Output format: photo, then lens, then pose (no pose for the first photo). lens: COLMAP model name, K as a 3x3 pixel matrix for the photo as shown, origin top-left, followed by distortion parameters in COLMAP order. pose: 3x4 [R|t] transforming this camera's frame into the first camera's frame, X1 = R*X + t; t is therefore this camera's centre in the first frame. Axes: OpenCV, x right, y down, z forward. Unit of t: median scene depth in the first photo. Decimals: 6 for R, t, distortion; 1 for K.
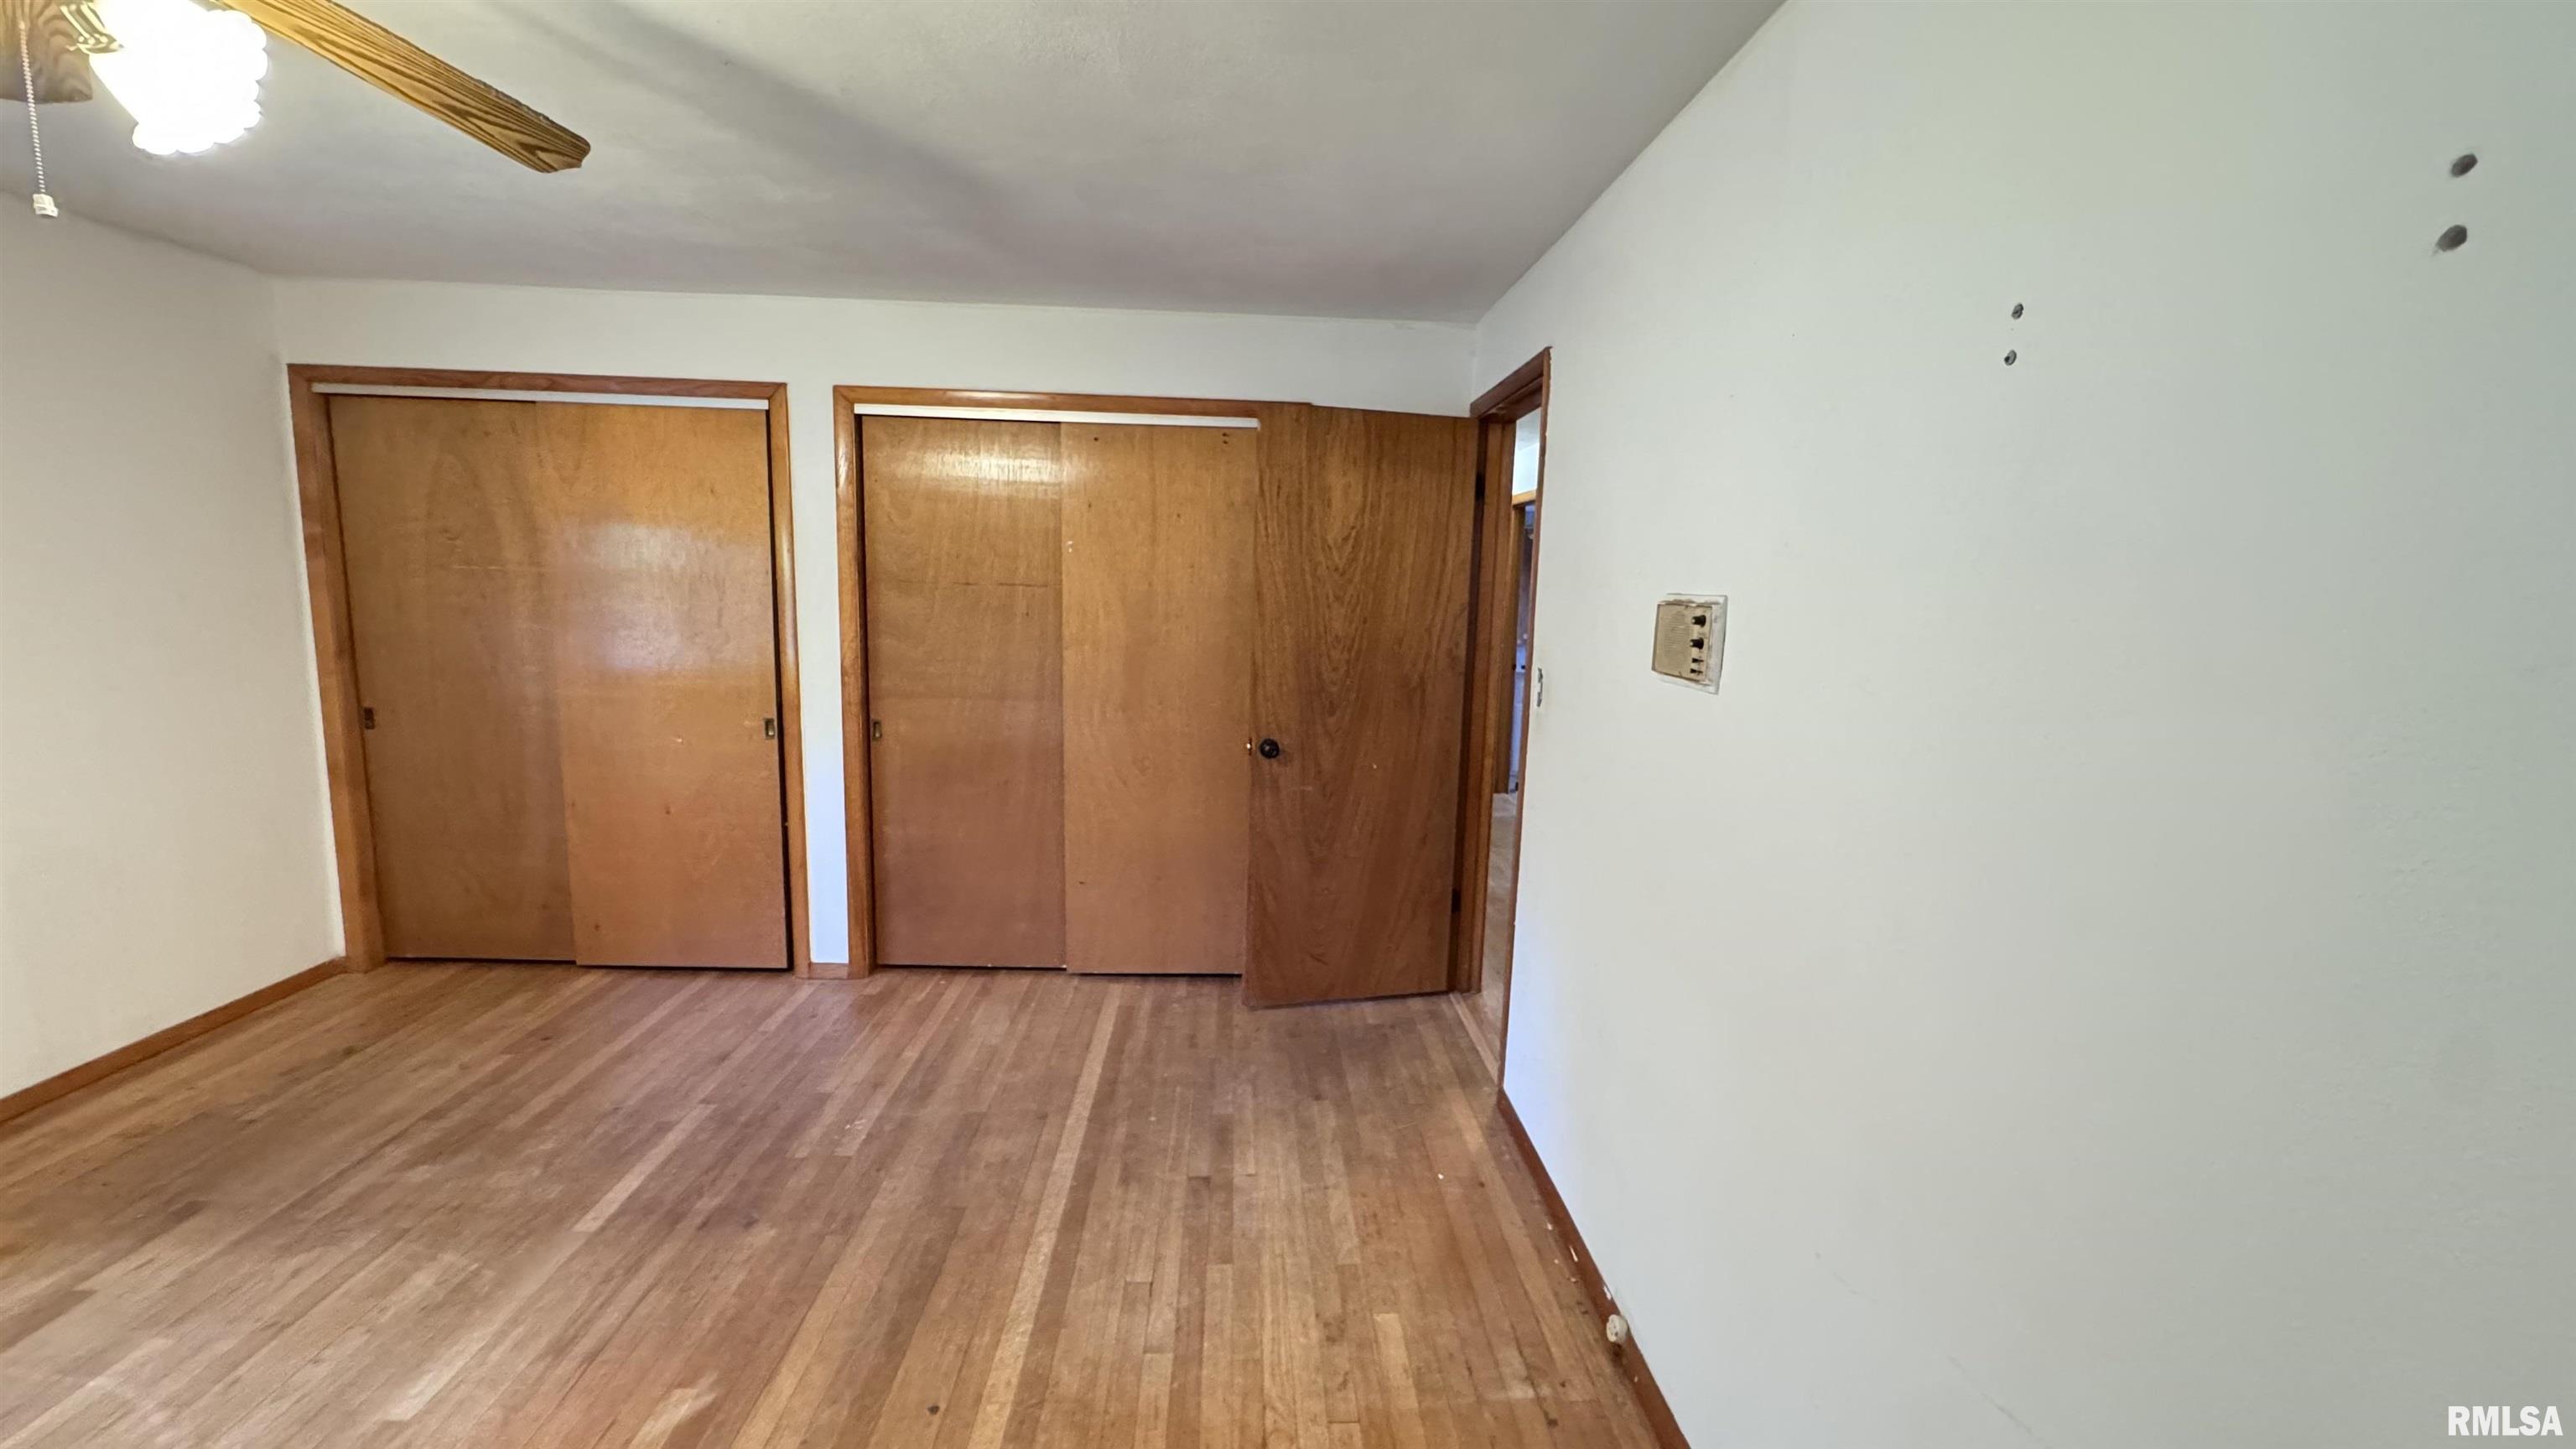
lens RADIAL K [[1020.3, 0, 1289.9], [0, 1020.3, 730.8], [0, 0, 1]] dist [-0.006623, 0.000623]
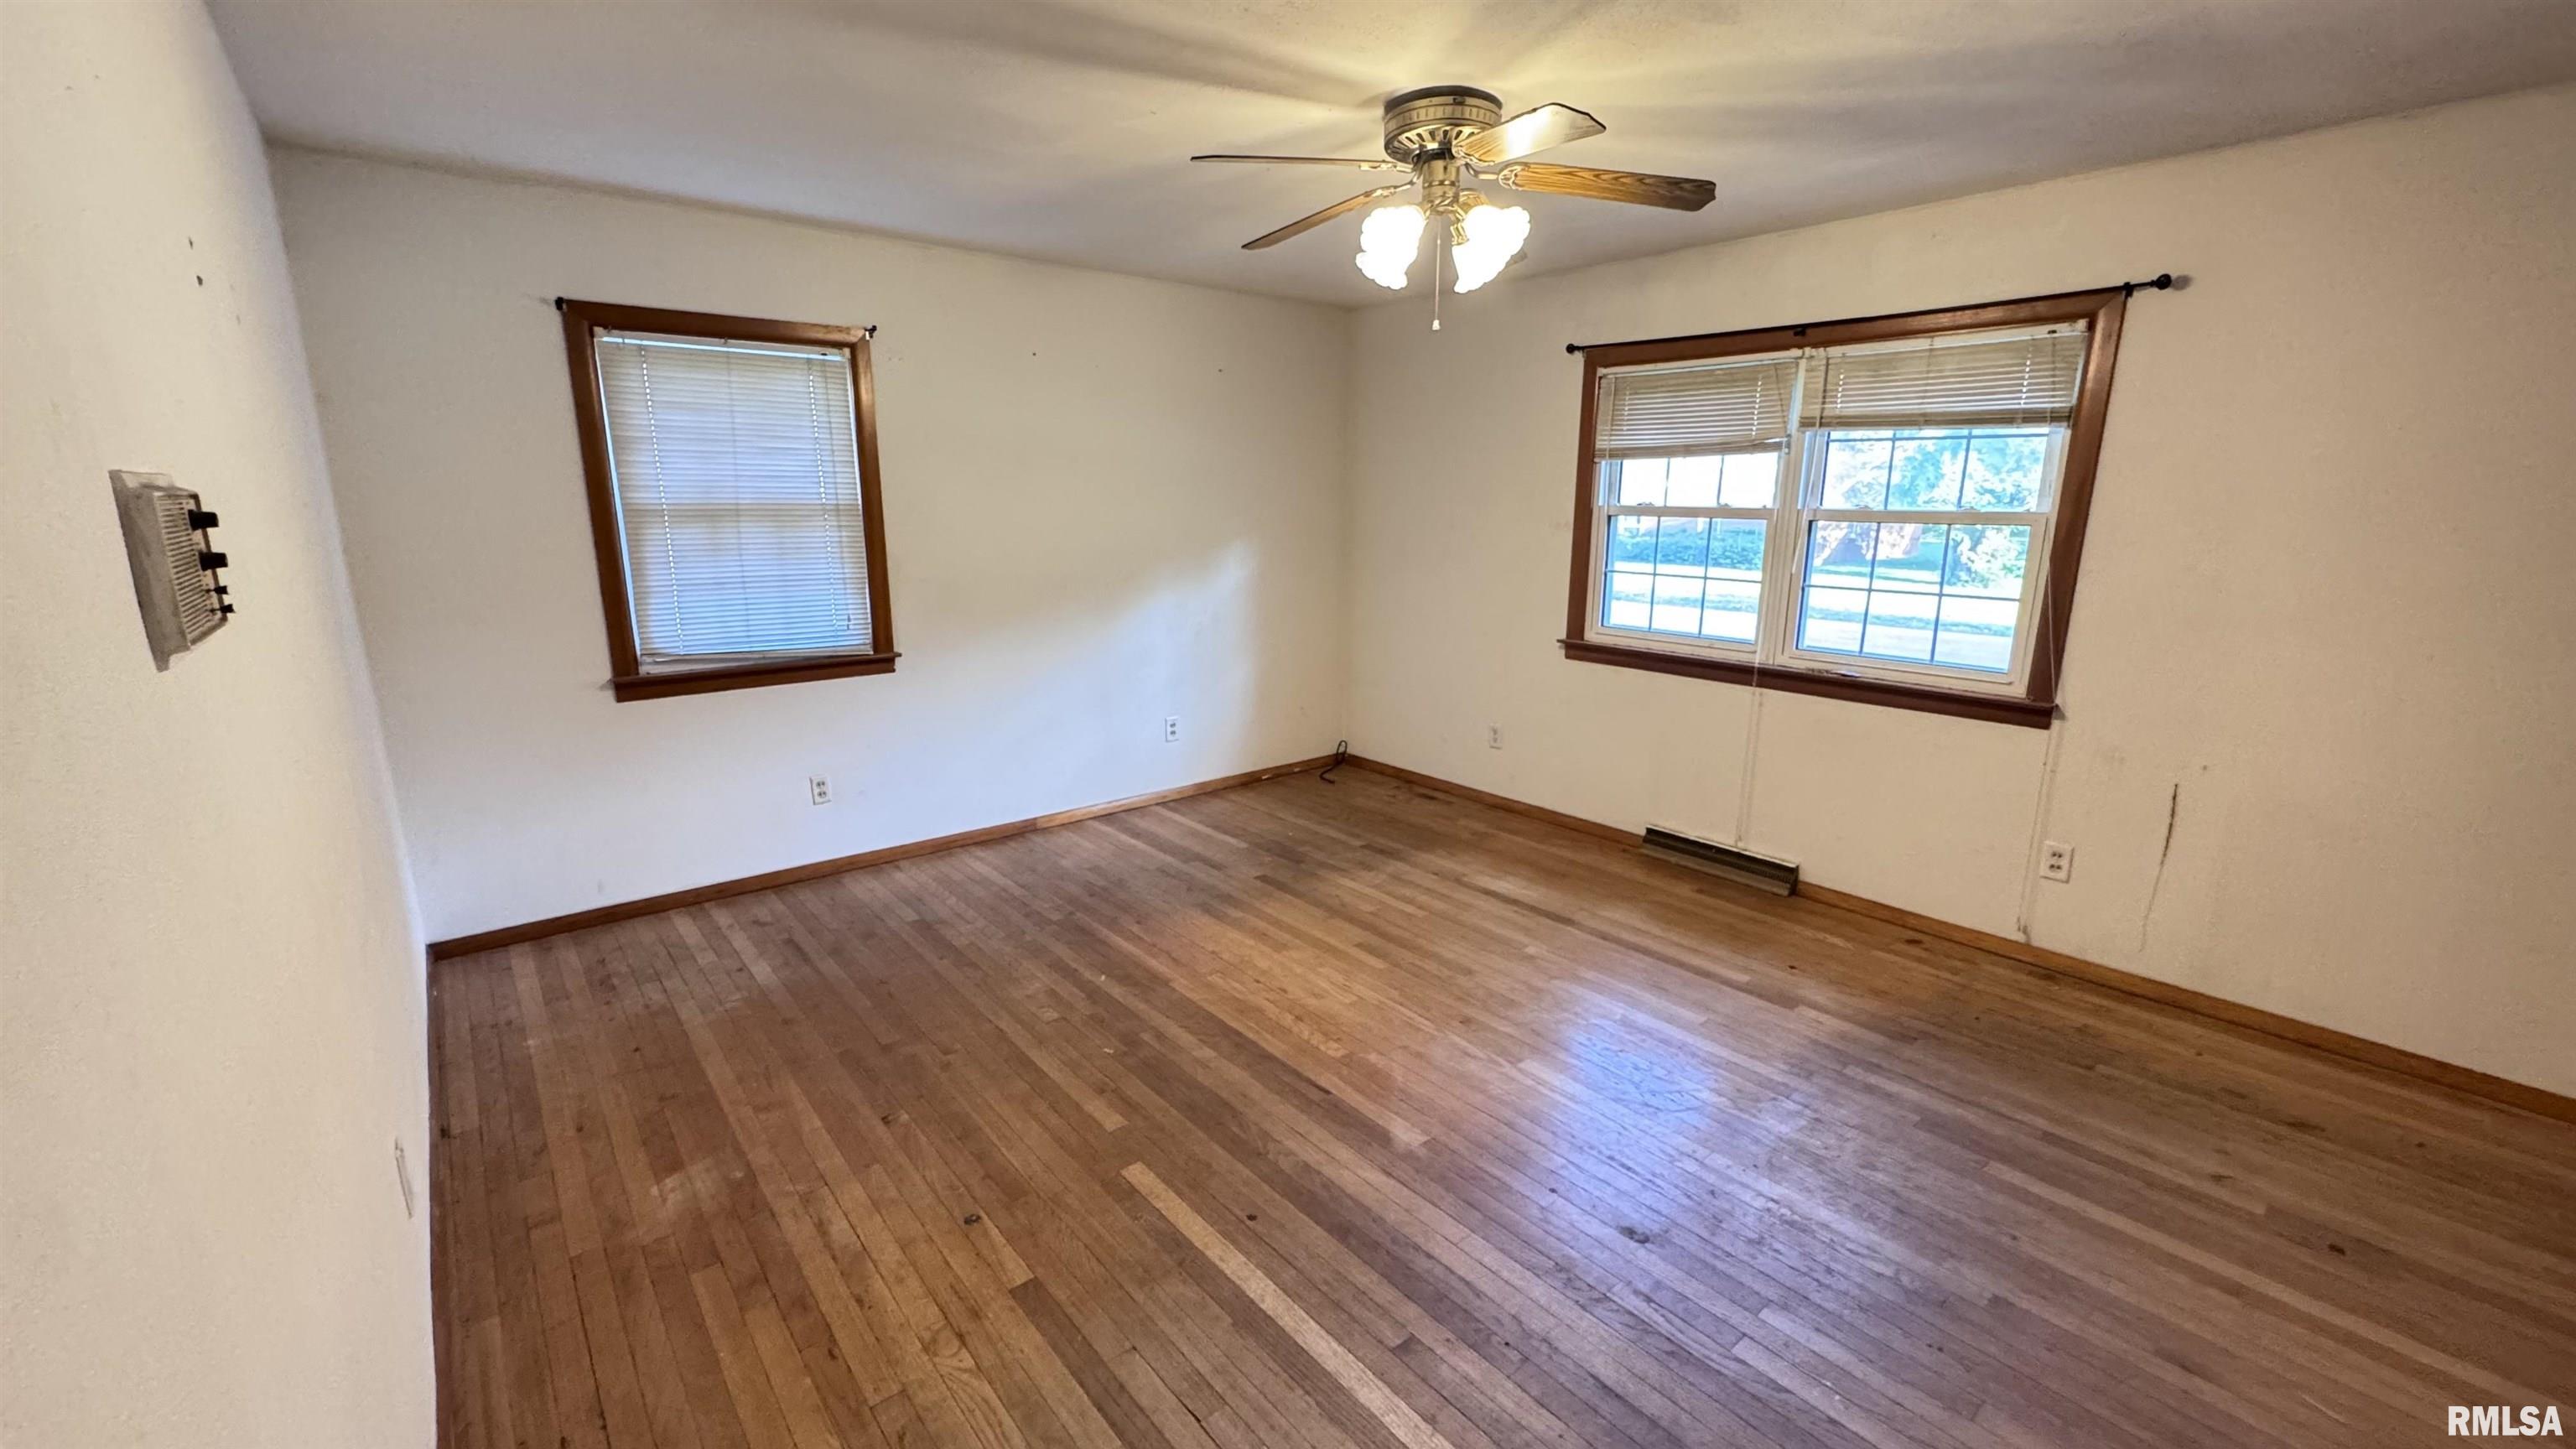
lens RADIAL K [[1020.3, 0, 1287.1], [0, 1020.3, 725.4], [0, 0, 1]] dist [-0.006623, 0.000623]
pose [[-0.800447, 0.100729, -0.590880, 0.184301], [-0.116249, 0.940974, 0.317889, -0.173946], [0.588023, 0.323142, -0.741490, 1.265082]]
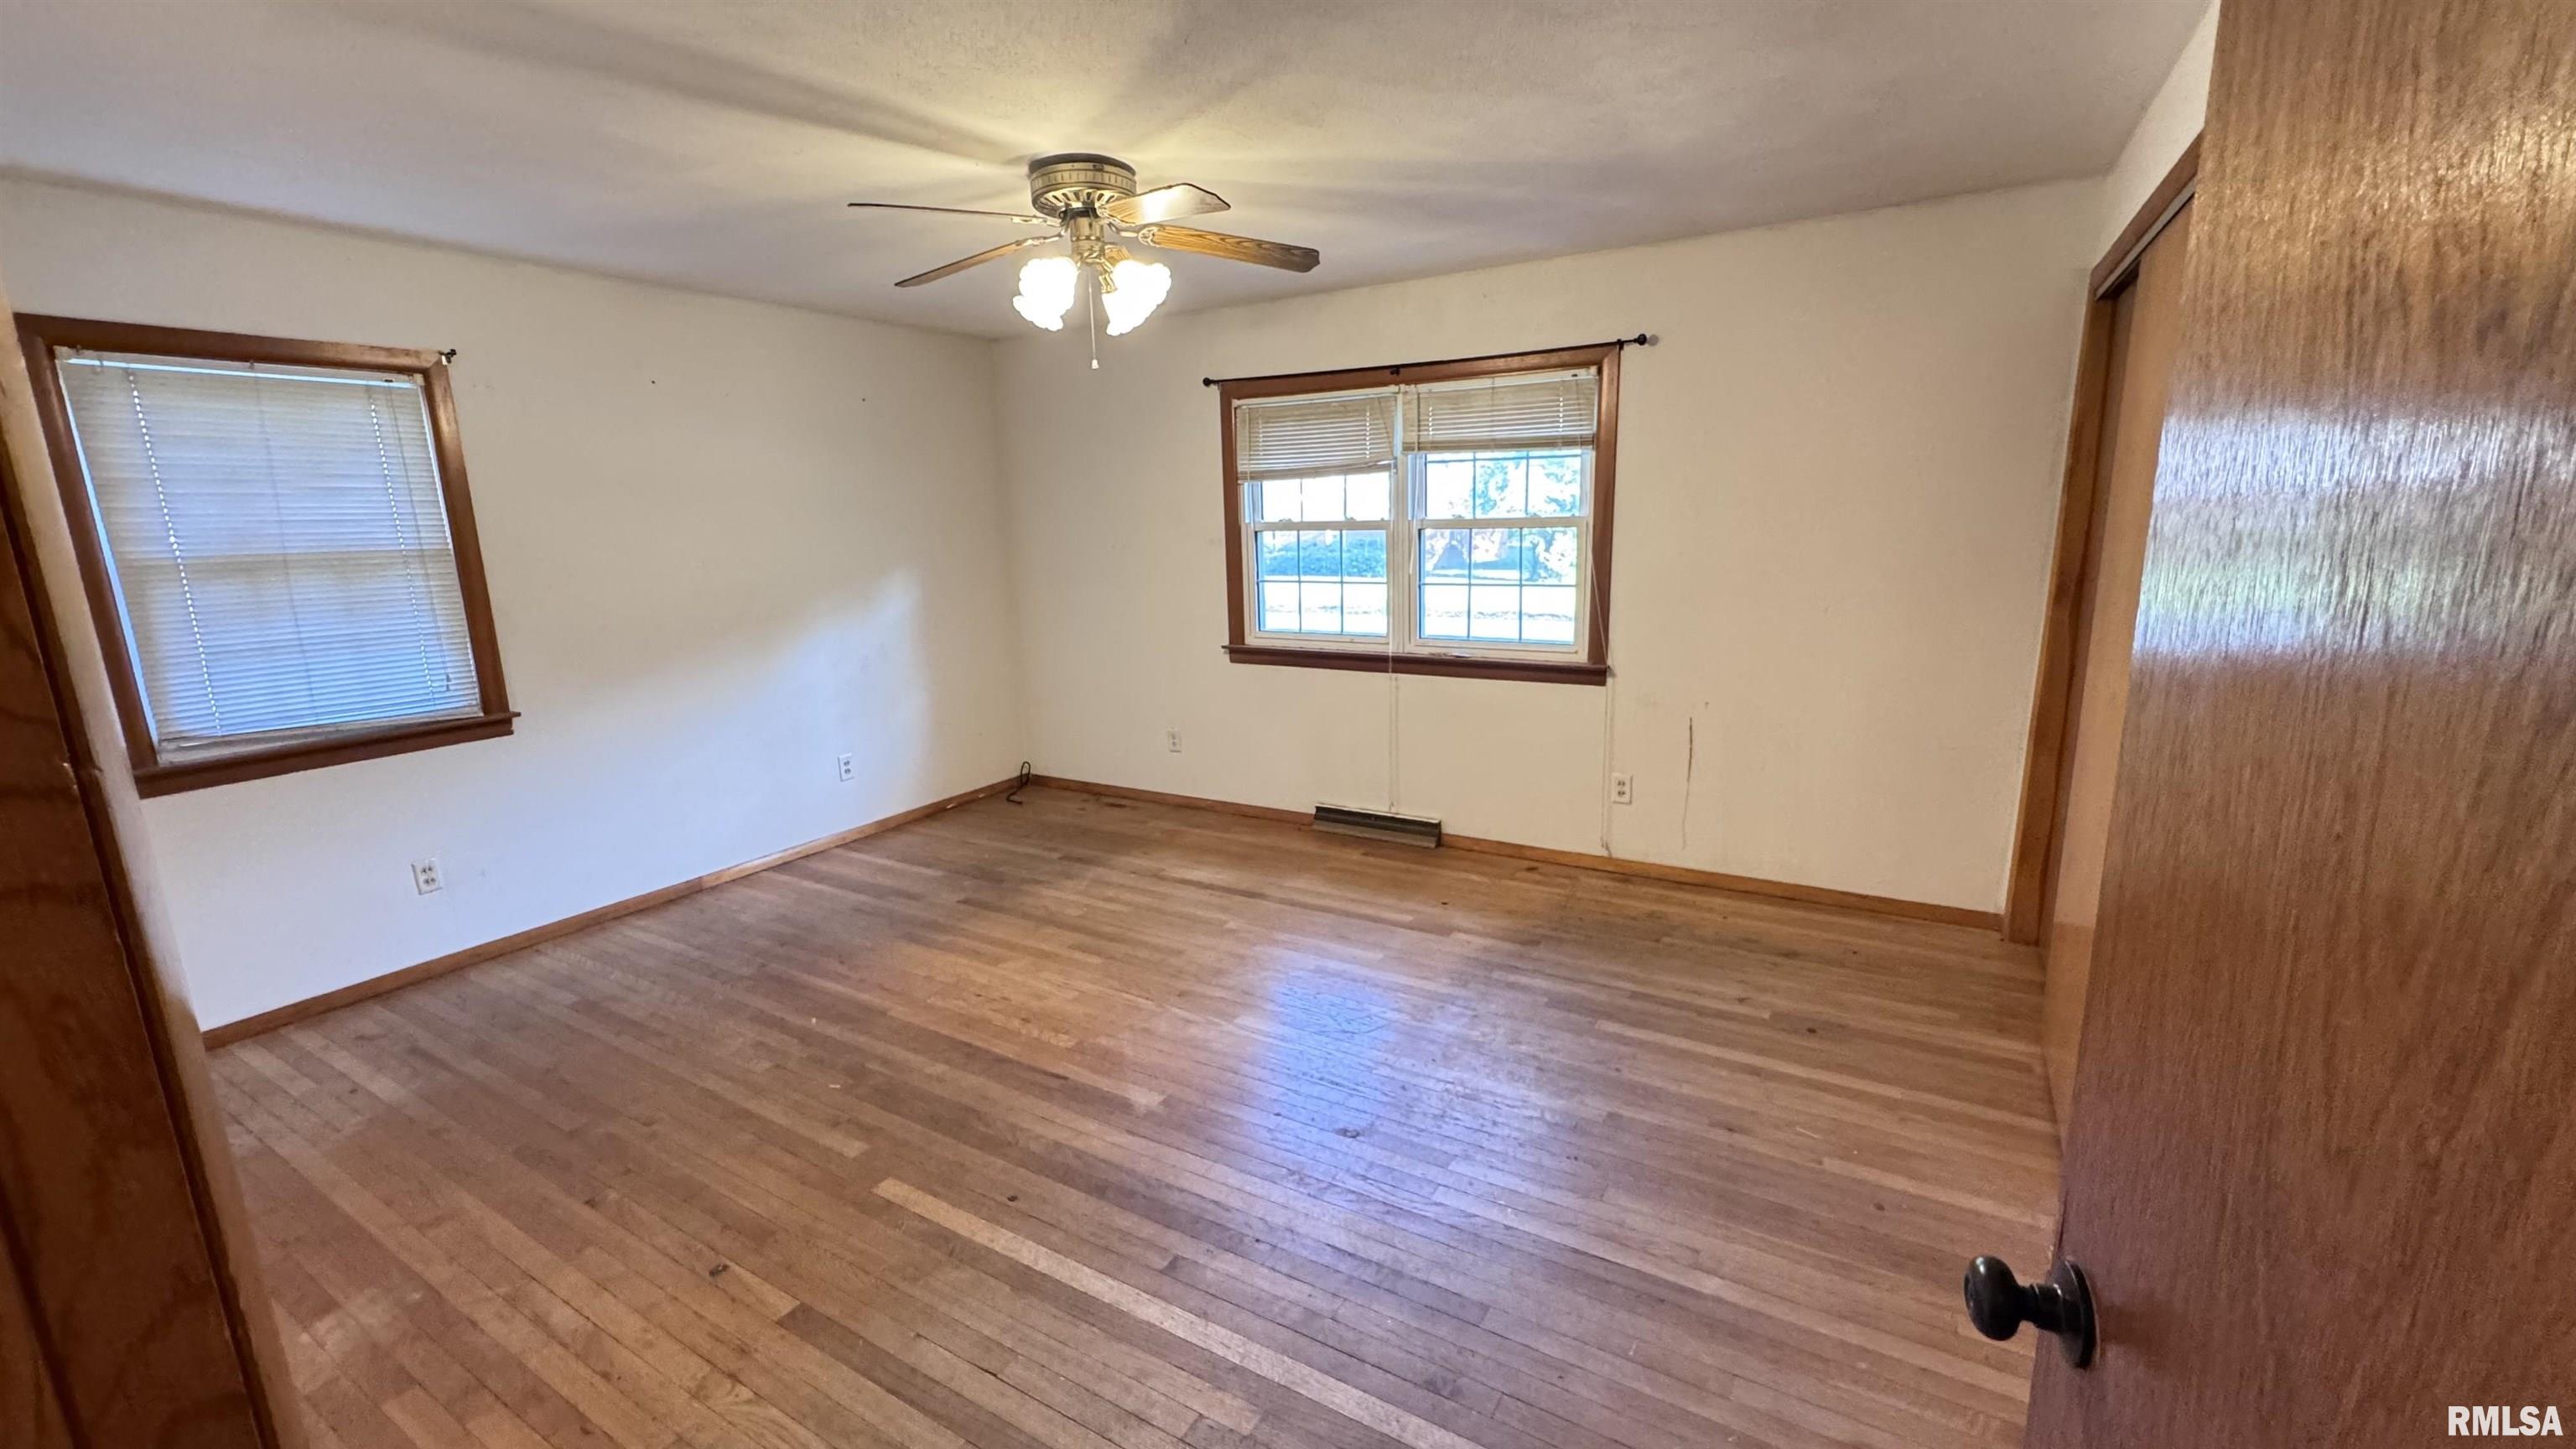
lens RADIAL K [[1020.3, 0, 1286.1], [0, 1020.3, 725.4], [0, 0, 1]] dist [-0.006623, 0.000623]
pose [[-0.556004, 0.154971, -0.816605, 0.285270], [-0.113542, 0.959094, 0.259319, -0.177458], [0.823388, 0.236901, -0.515665, 1.315903]]
